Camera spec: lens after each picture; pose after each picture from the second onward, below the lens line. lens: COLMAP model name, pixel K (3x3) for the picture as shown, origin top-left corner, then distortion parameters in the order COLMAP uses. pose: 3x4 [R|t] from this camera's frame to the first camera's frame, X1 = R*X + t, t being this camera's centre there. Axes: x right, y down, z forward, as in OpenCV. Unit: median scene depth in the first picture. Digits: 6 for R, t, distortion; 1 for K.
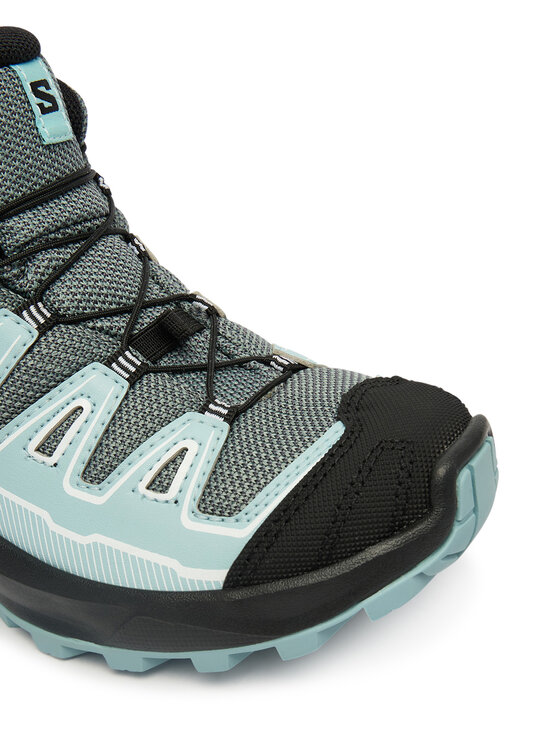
lens RADIAL K [[1160.5, 0, 280.0], [0, 1160.5, 373.0], [0, 0, 1]] dist [-0.017447, -0.072863]
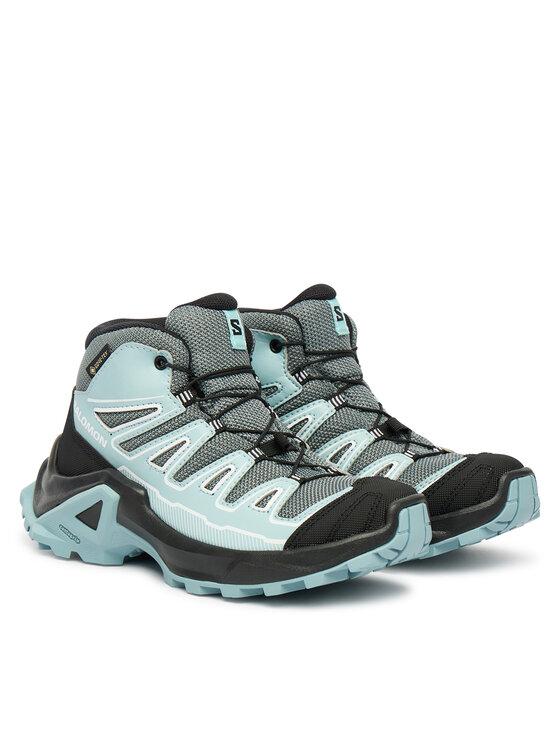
lens RADIAL K [[2179.3, 0, 280.0], [0, 2179.3, 373.0], [0, 0, 1]] dist [-0.011483, -0.191619]
pose [[0.981575, 0.114146, -0.153236, 0.482871], [-0.155768, 0.942486, -0.295731, 0.989407], [0.110667, 0.314151, 0.942901, -2.658280]]
